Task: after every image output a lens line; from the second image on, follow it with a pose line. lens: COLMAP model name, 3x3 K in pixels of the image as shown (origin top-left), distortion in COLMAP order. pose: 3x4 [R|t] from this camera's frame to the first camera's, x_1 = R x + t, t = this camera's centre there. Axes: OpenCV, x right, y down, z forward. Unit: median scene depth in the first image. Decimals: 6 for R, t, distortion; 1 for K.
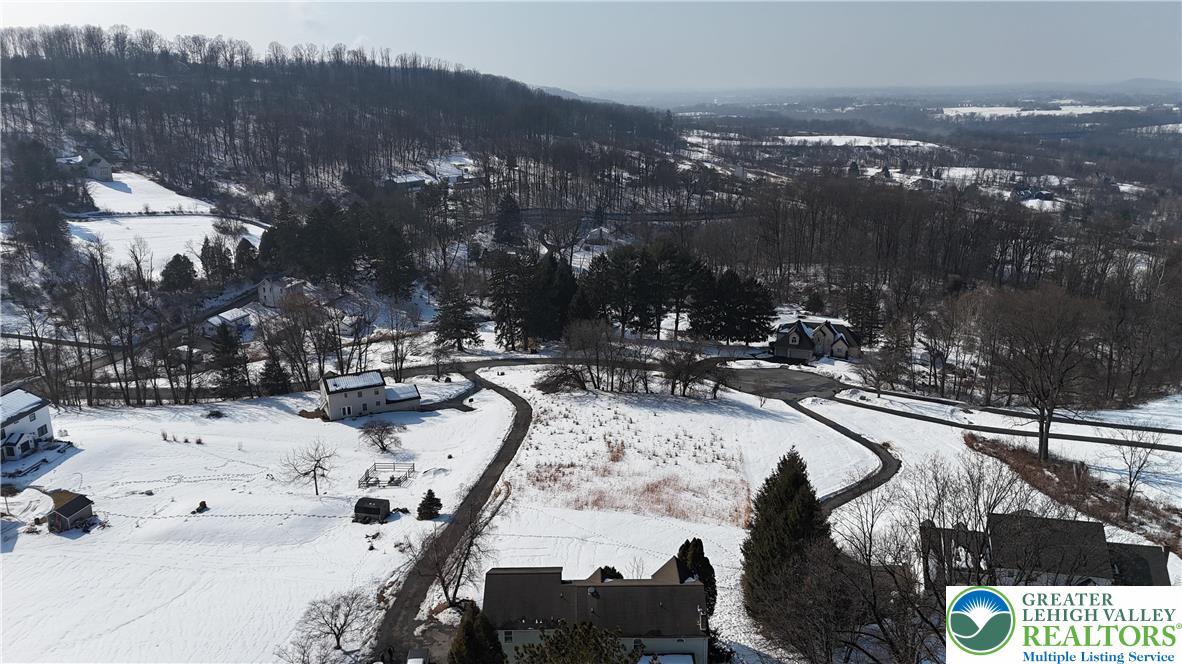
lens RADIAL K [[865.7, 0, 596.5], [0, 865.7, 340.3], [0, 0, 1]] dist [0.091950, -0.054457]
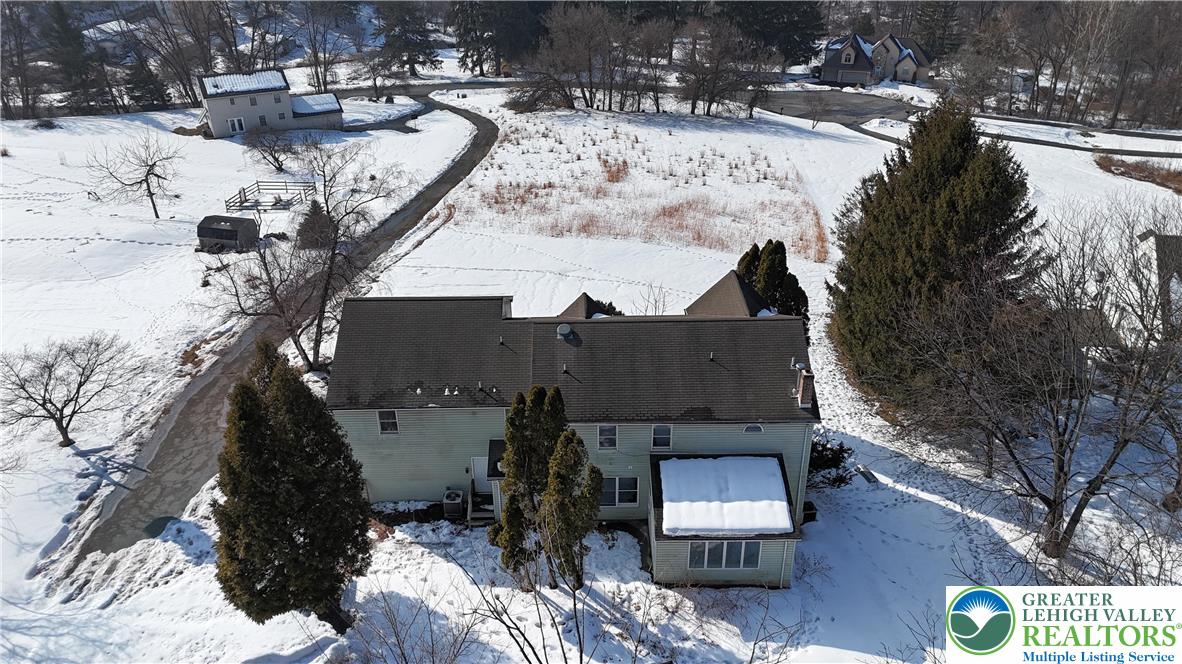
lens RADIAL K [[865.7, 0, 588.3], [0, 865.7, 343.2], [0, 0, 1]] dist [0.091950, -0.054457]
pose [[0.999963, -0.003528, -0.007831, 0.005667], [0.005238, 0.973064, 0.230477, 0.094929], [0.006807, -0.230509, 0.973046, 0.277050]]
